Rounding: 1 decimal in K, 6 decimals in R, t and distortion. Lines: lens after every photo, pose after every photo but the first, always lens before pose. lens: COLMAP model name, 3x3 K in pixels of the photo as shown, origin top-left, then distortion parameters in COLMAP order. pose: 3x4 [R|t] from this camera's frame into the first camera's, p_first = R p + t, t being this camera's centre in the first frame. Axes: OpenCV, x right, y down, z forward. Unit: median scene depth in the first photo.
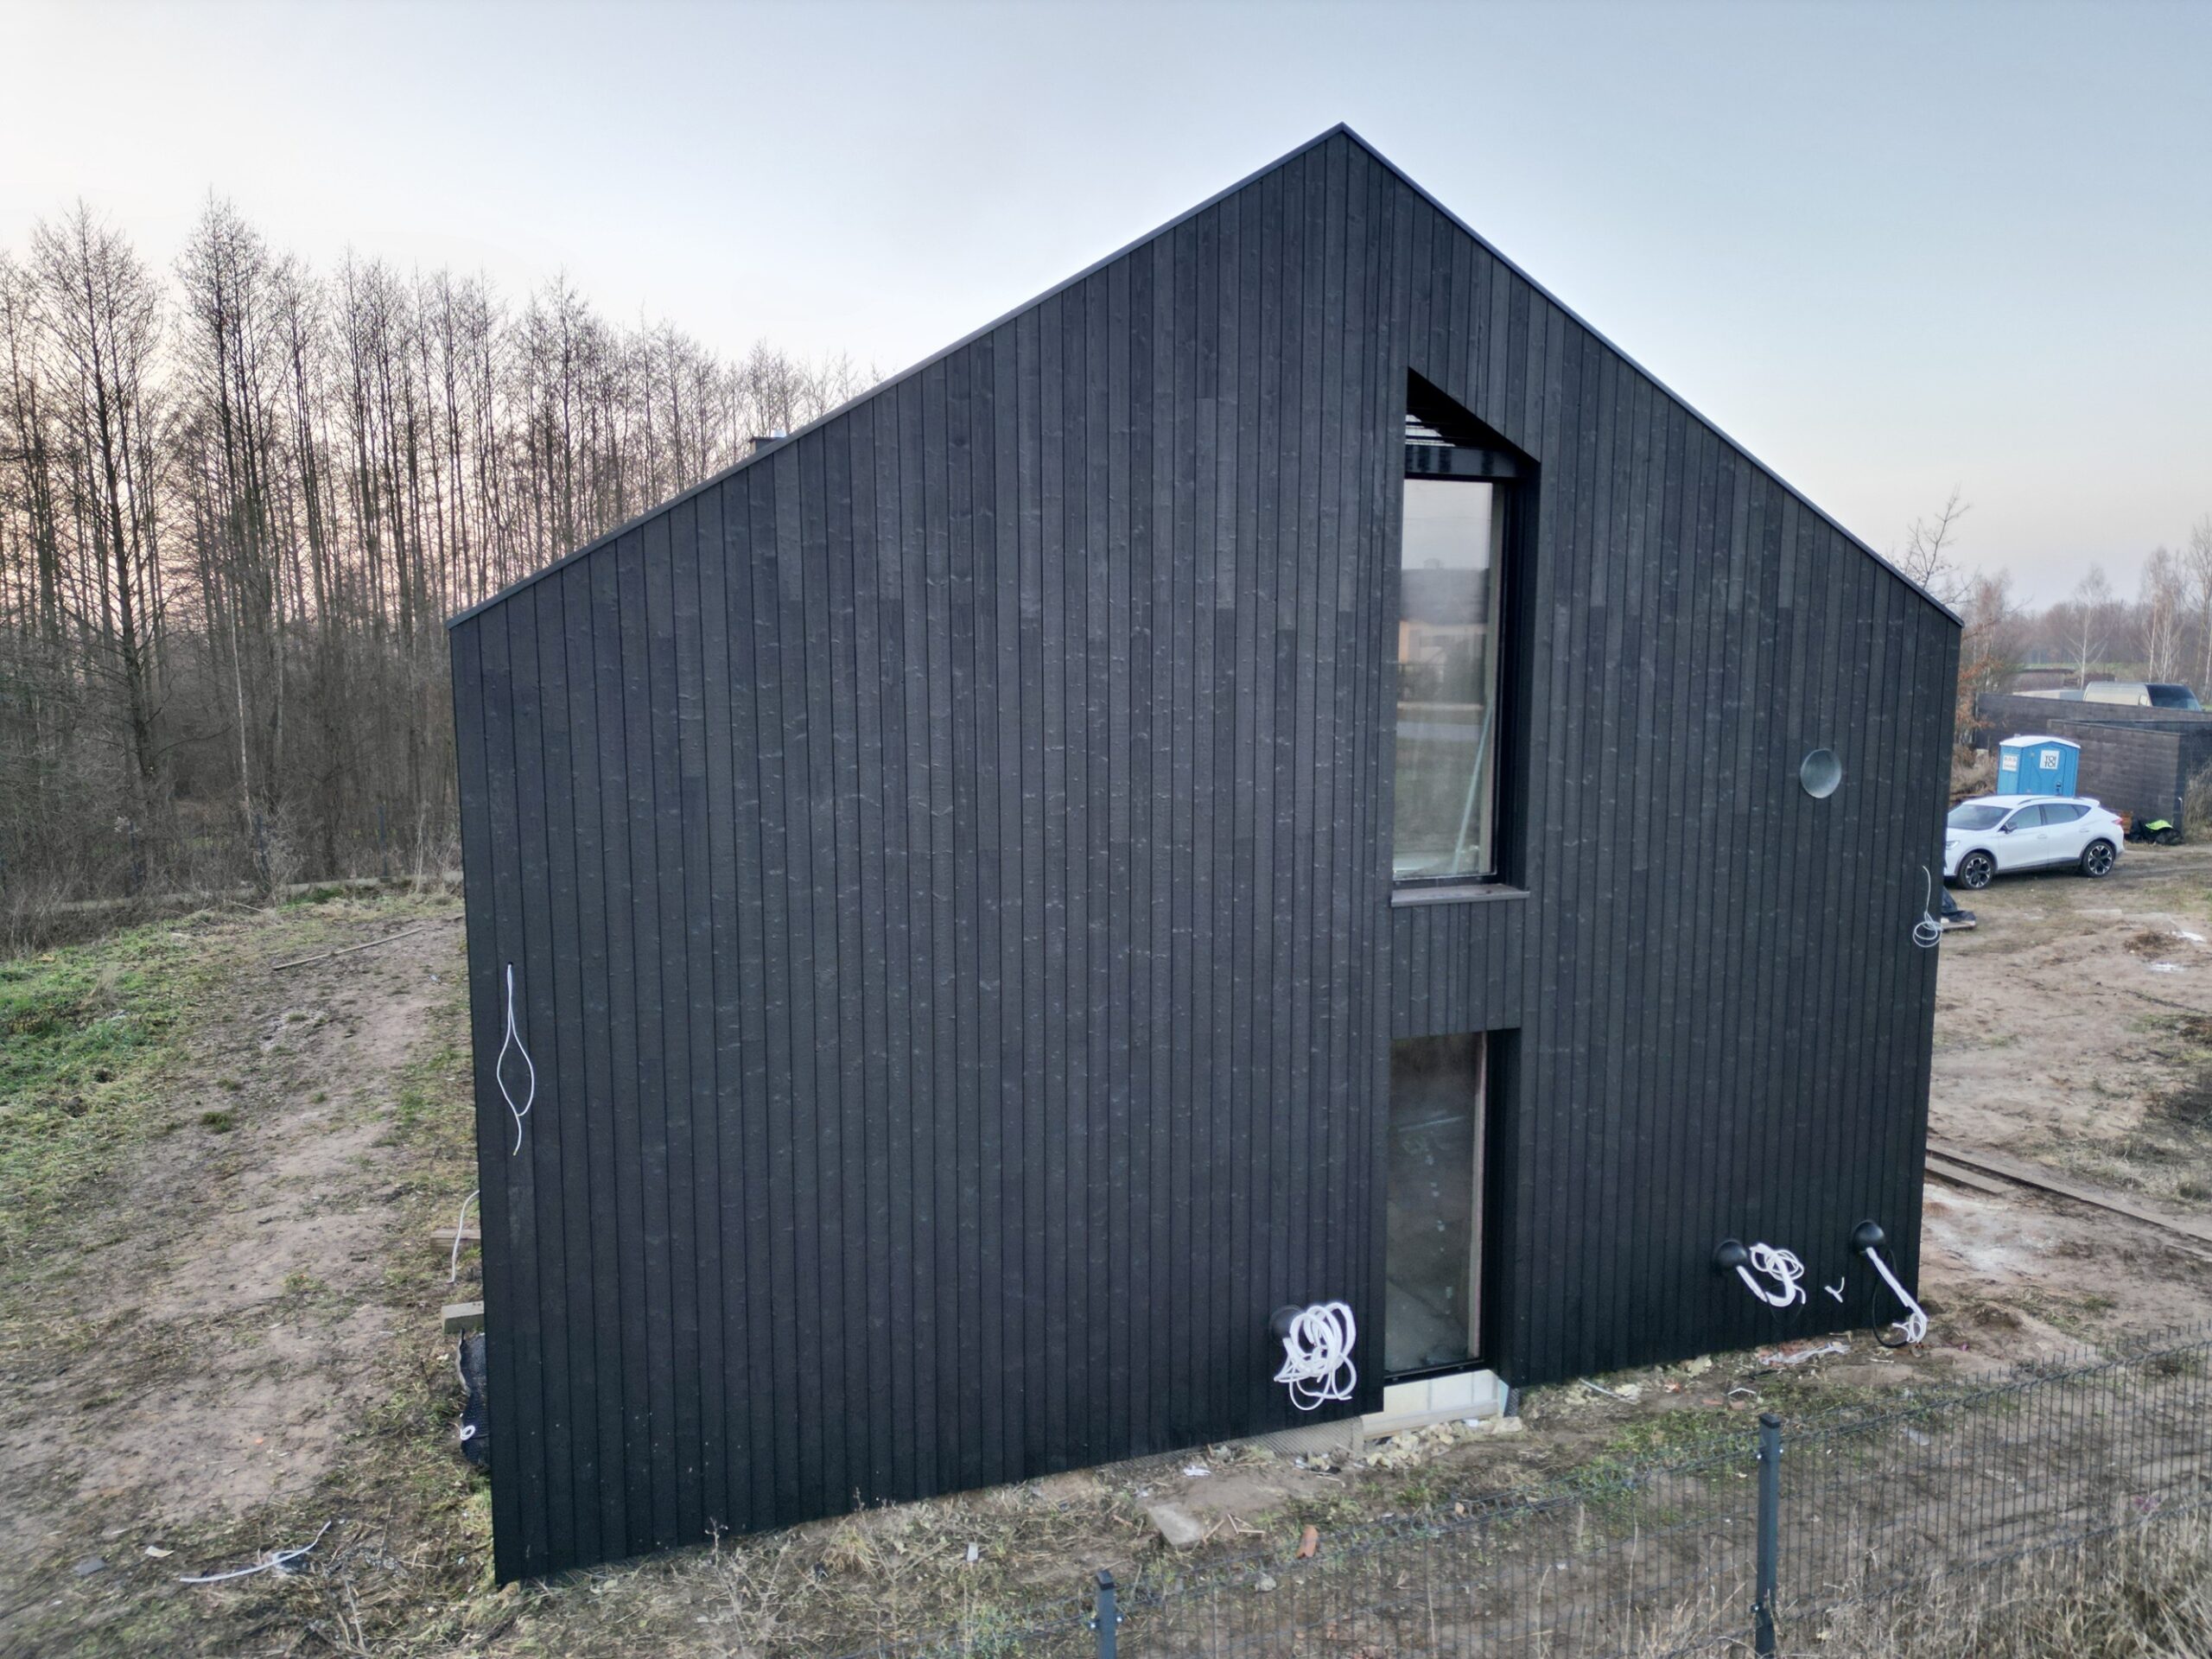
lens RADIAL K [[1533.2, 0, 1106.7], [0, 1533.2, 833.6], [0, 0, 1]] dist [0.094406, -0.092659]
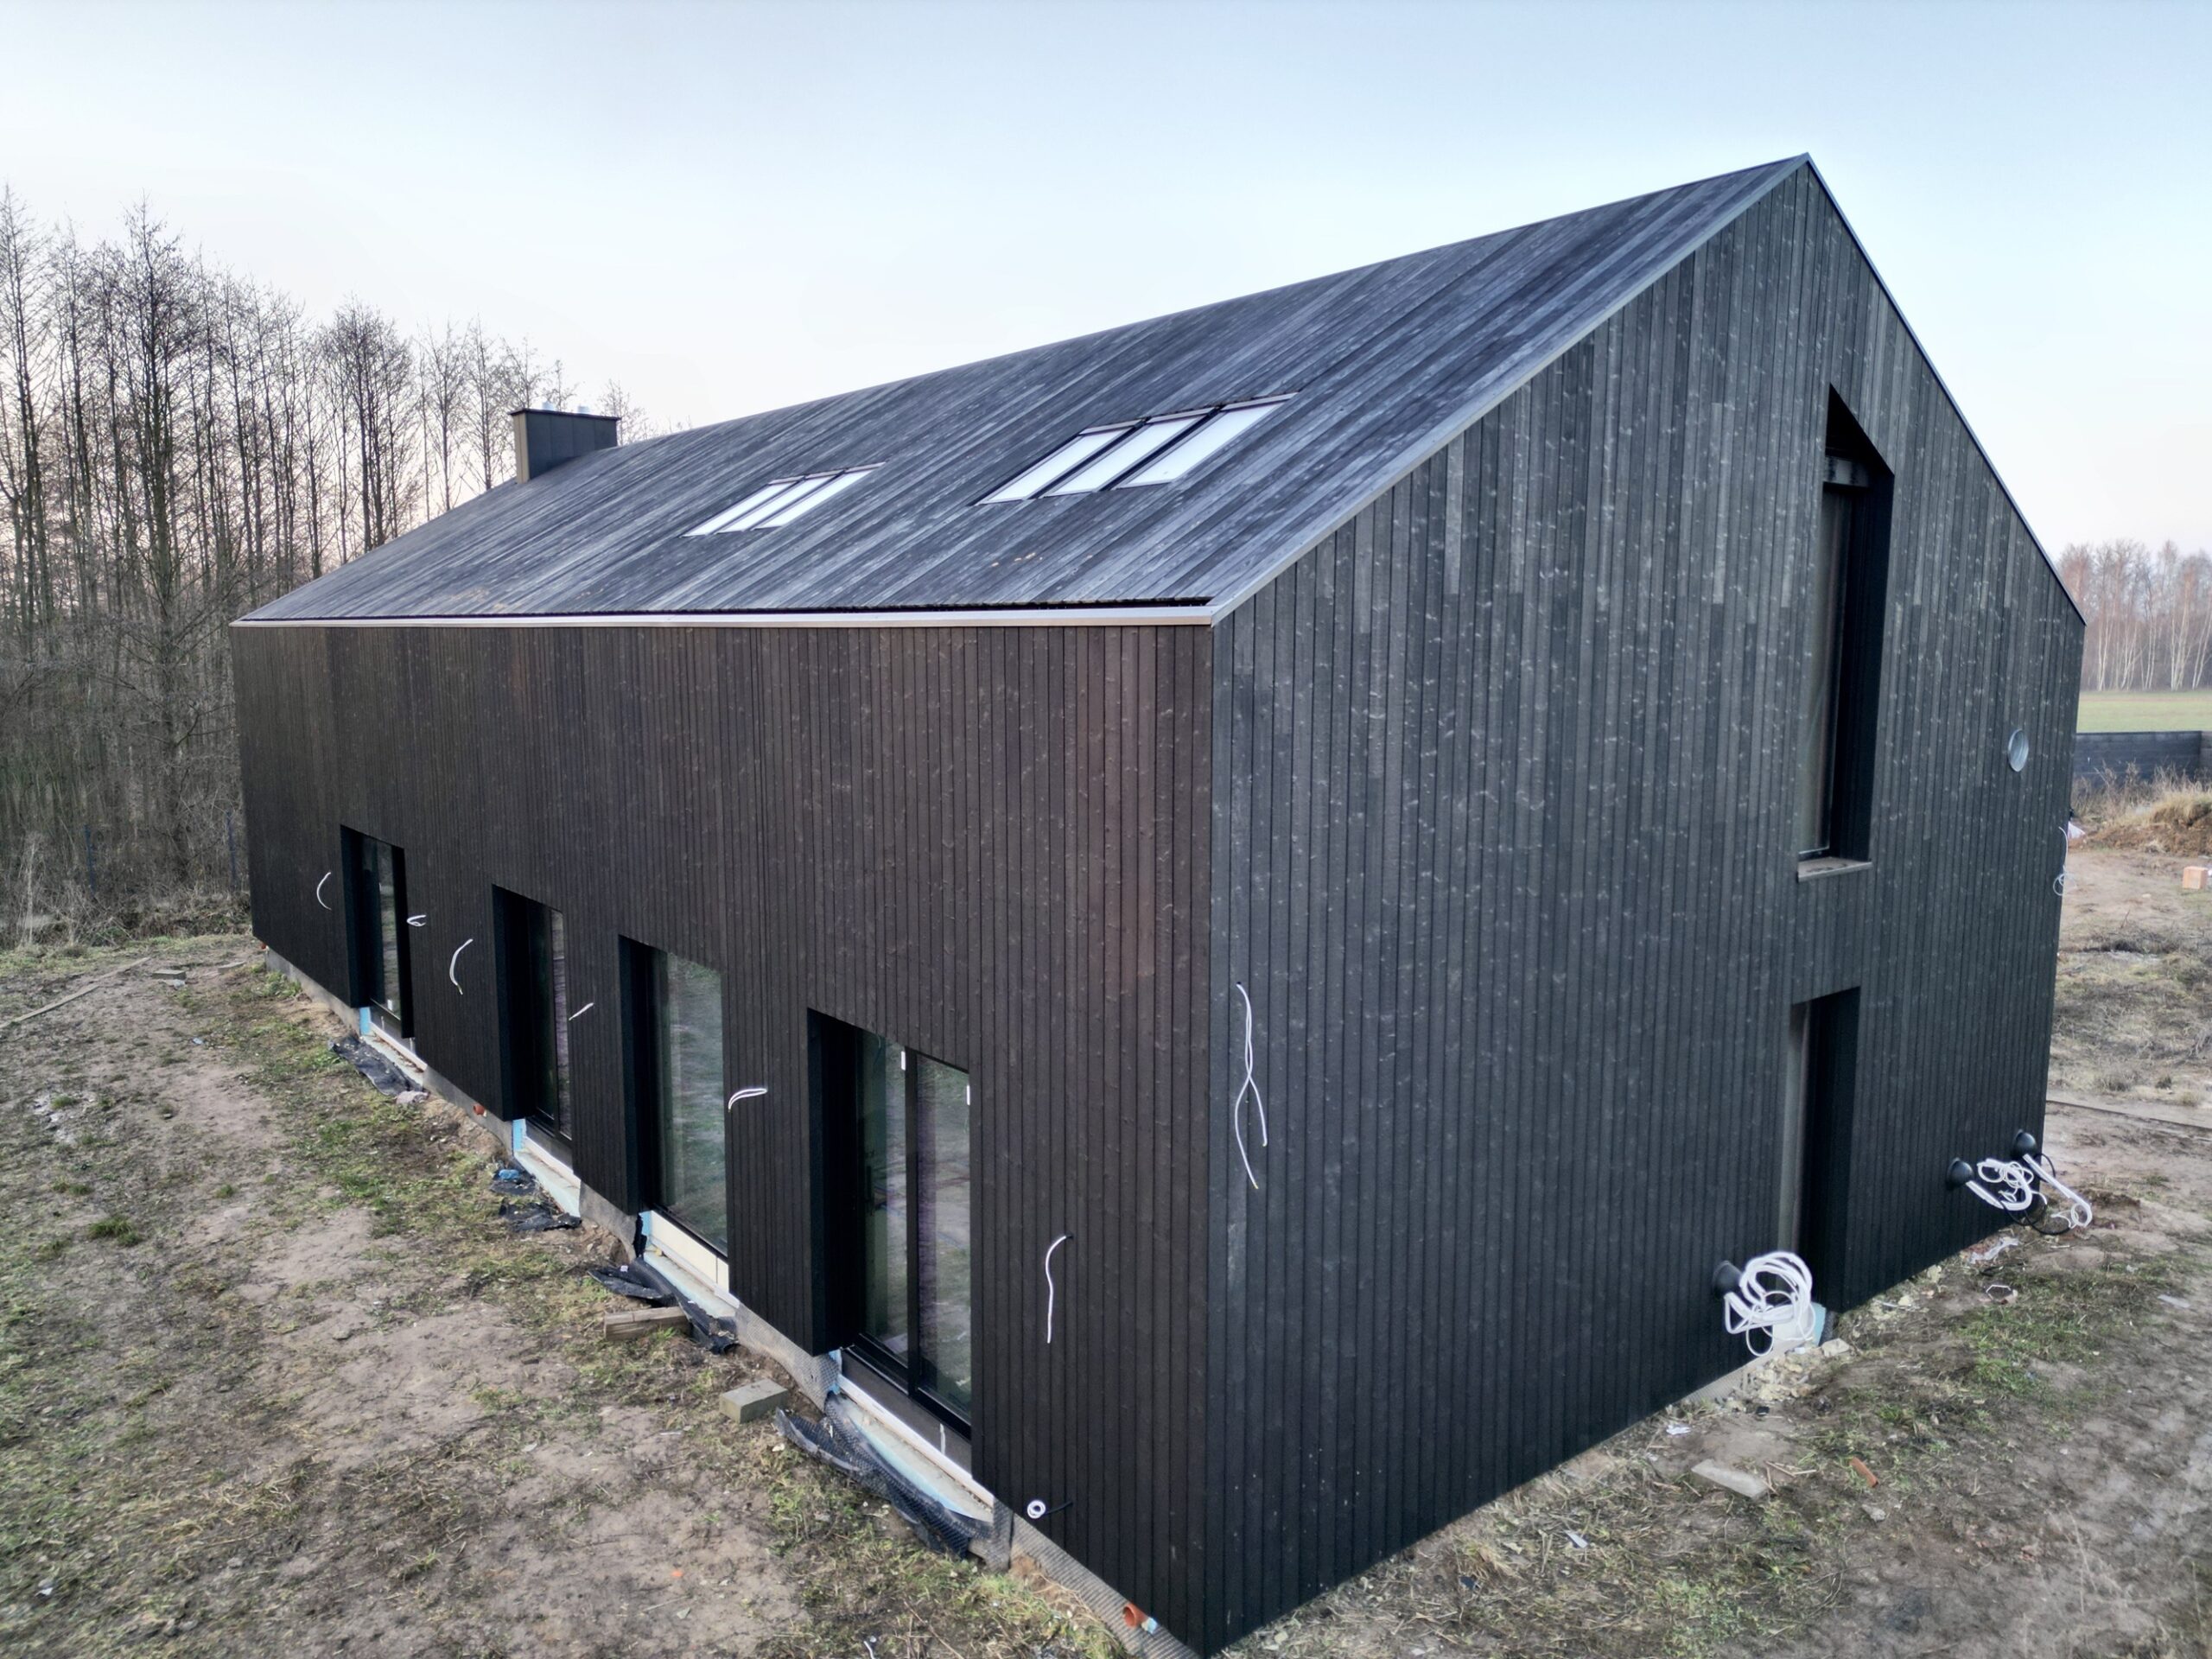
lens RADIAL K [[1533.2, 0, 1106.7], [0, 1533.2, 833.6], [0, 0, 1]] dist [0.094406, -0.092659]
pose [[0.945213, -0.039880, 0.324009, -0.653782], [0.039631, 0.999187, 0.007369, -0.014253], [-0.324039, 0.005875, 0.946025, 0.131943]]
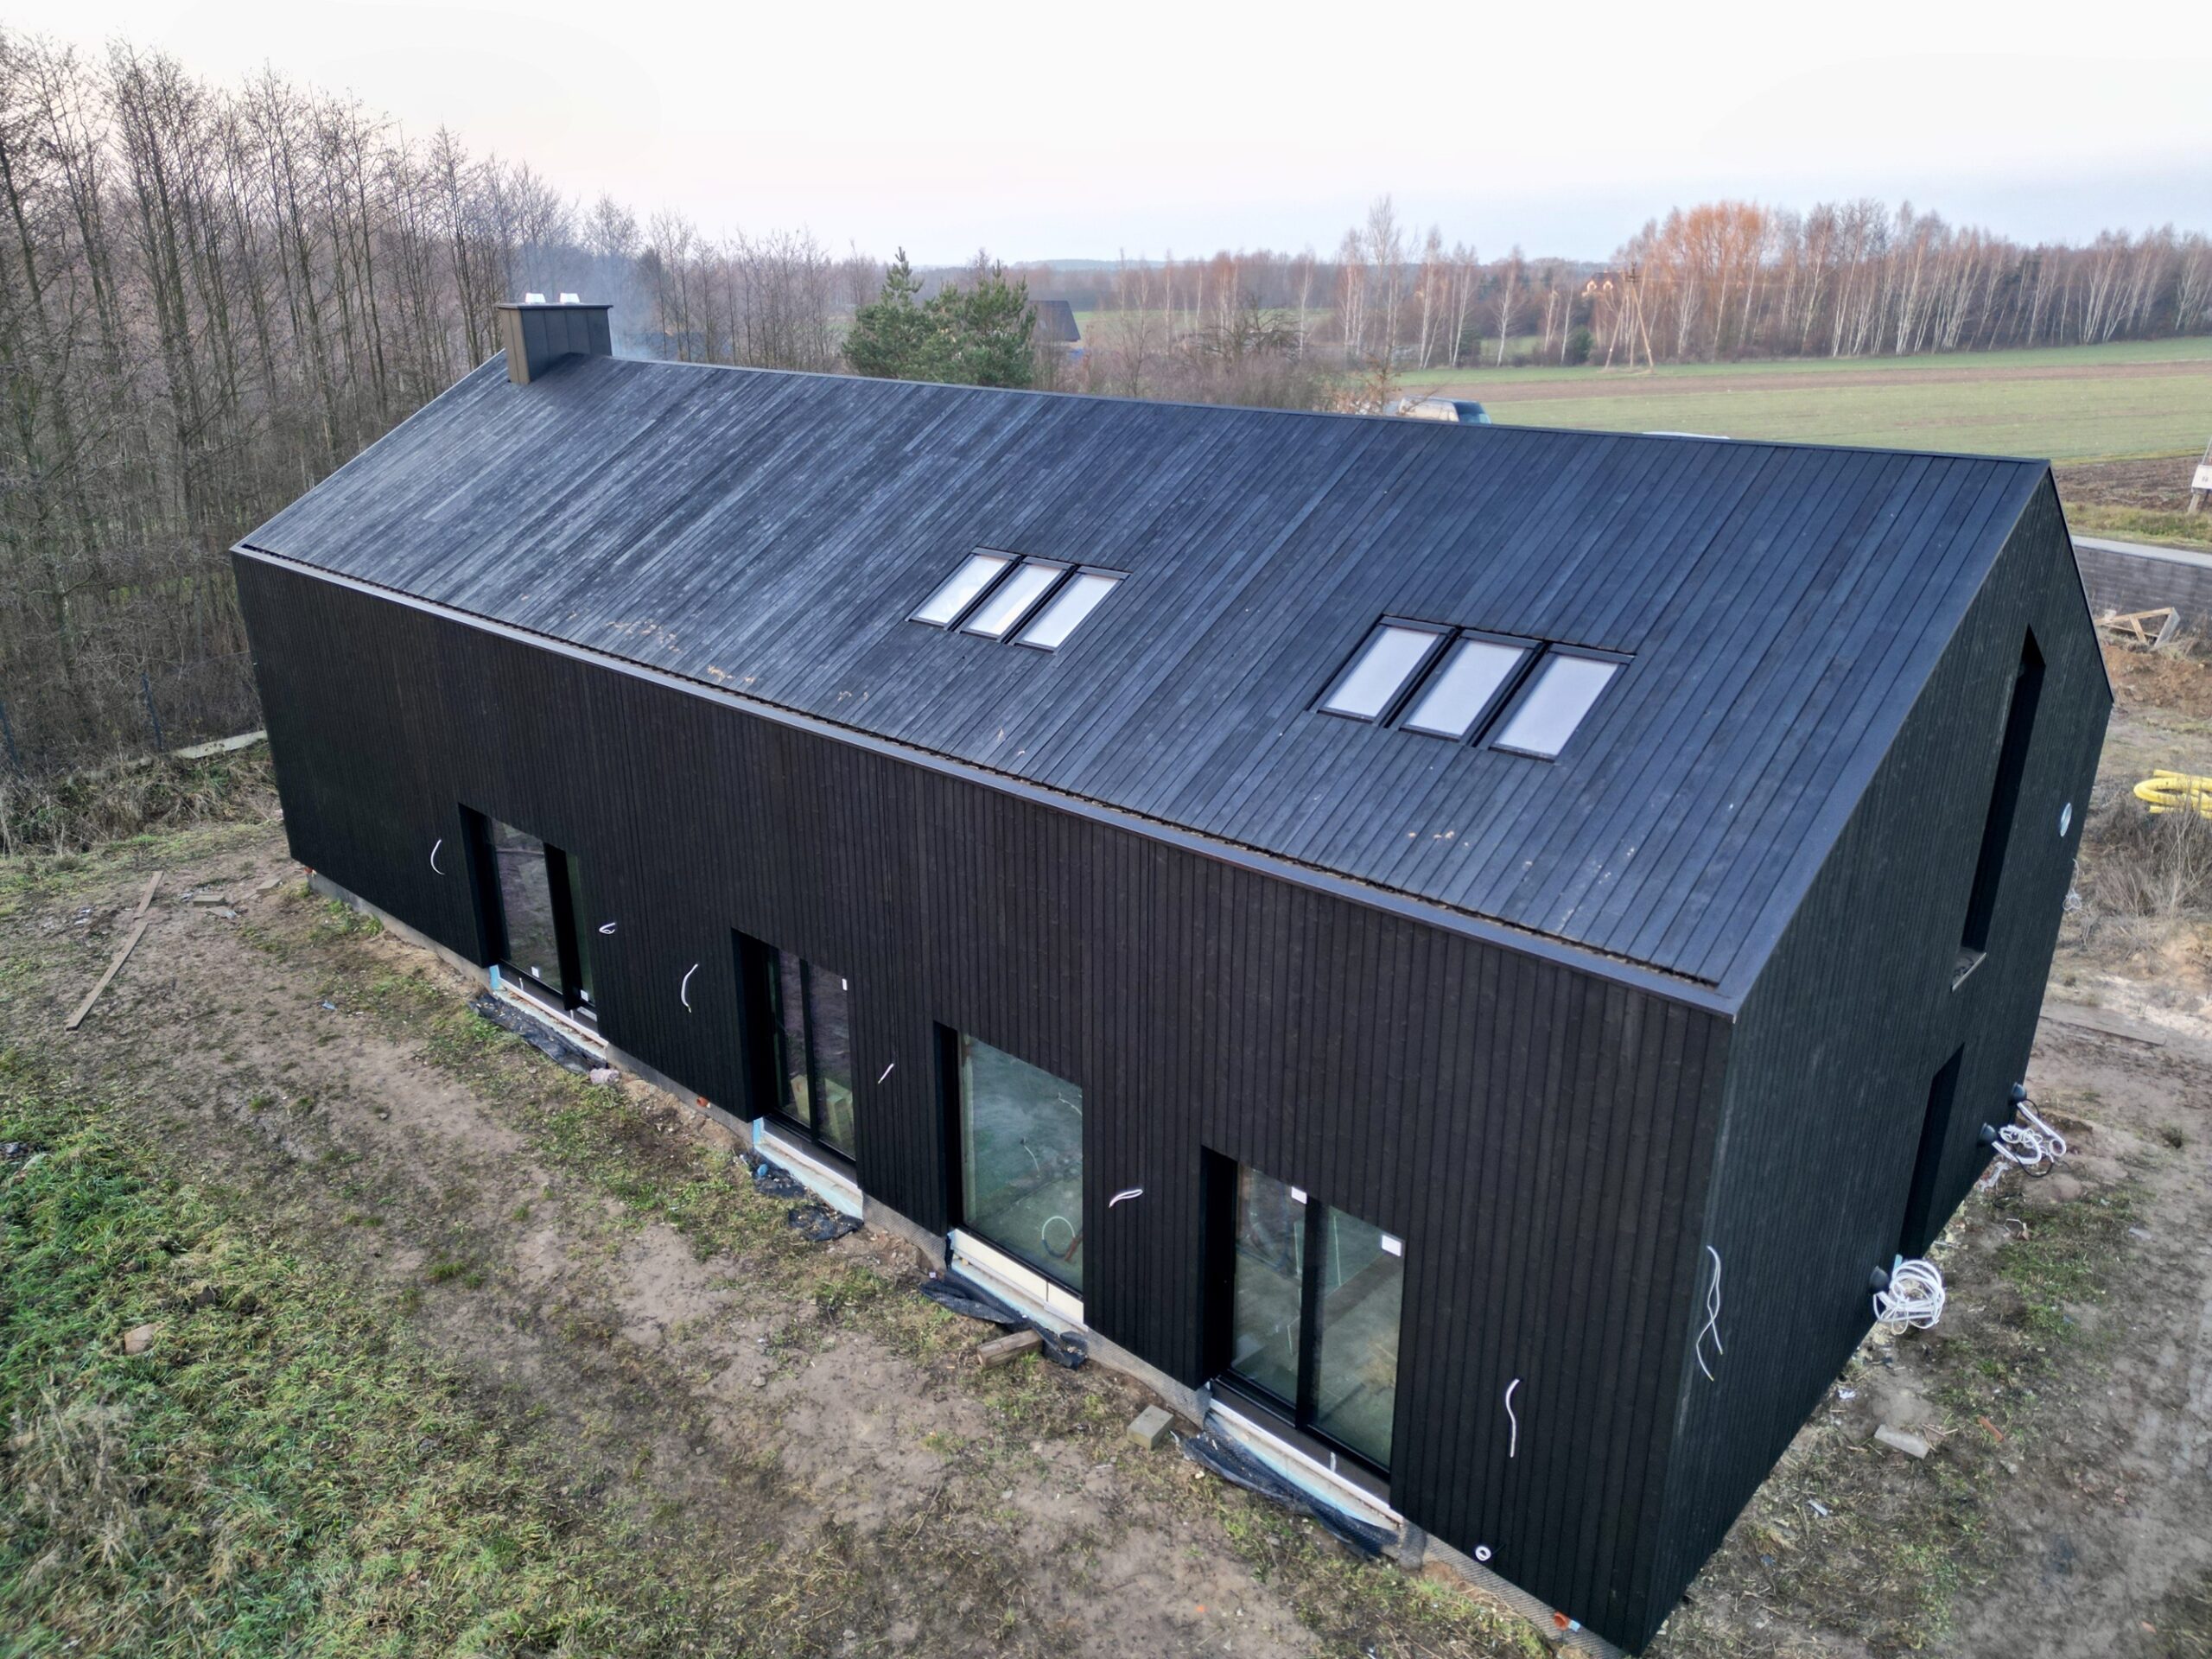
lens RADIAL K [[1540.5, 0, 1106.0], [0, 1540.5, 829.5], [0, 0, 1]] dist [0.081177, -0.078885]
pose [[0.881254, -0.159416, 0.444947, -1.151941], [0.057576, 0.970599, 0.233713, -0.495010], [-0.469123, -0.180343, 0.864523, 0.165395]]
